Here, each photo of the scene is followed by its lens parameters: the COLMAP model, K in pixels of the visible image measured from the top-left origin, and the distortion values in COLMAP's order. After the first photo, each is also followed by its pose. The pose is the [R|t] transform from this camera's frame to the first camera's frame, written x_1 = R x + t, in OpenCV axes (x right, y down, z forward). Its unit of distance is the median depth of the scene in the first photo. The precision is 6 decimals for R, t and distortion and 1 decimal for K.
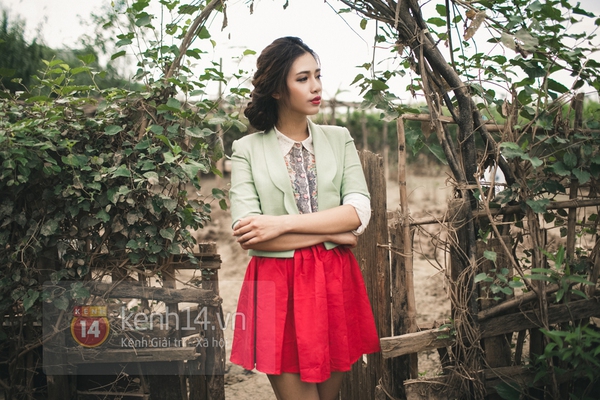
lens RADIAL K [[580.8, 0, 297.0], [0, 580.8, 198.3], [0, 0, 1]] dist [-0.093538, 0.128768]
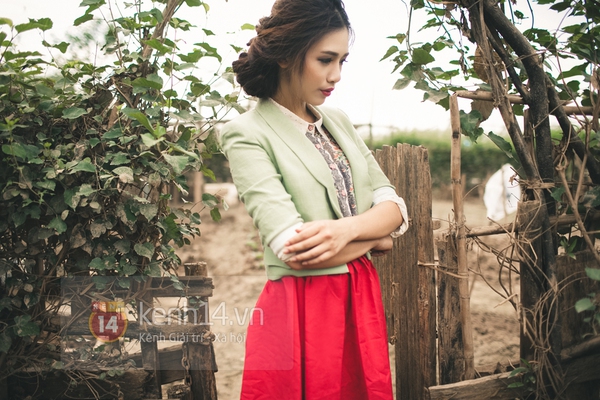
lens RADIAL K [[580.8, 0, 297.0], [0, 580.8, 198.3], [0, 0, 1]] dist [-0.093538, 0.128768]
pose [[0.999194, 0.000921, 0.040131, -0.054546], [0.001083, 0.998754, -0.049895, 0.031852], [-0.040127, 0.049899, 0.997948, 0.233693]]
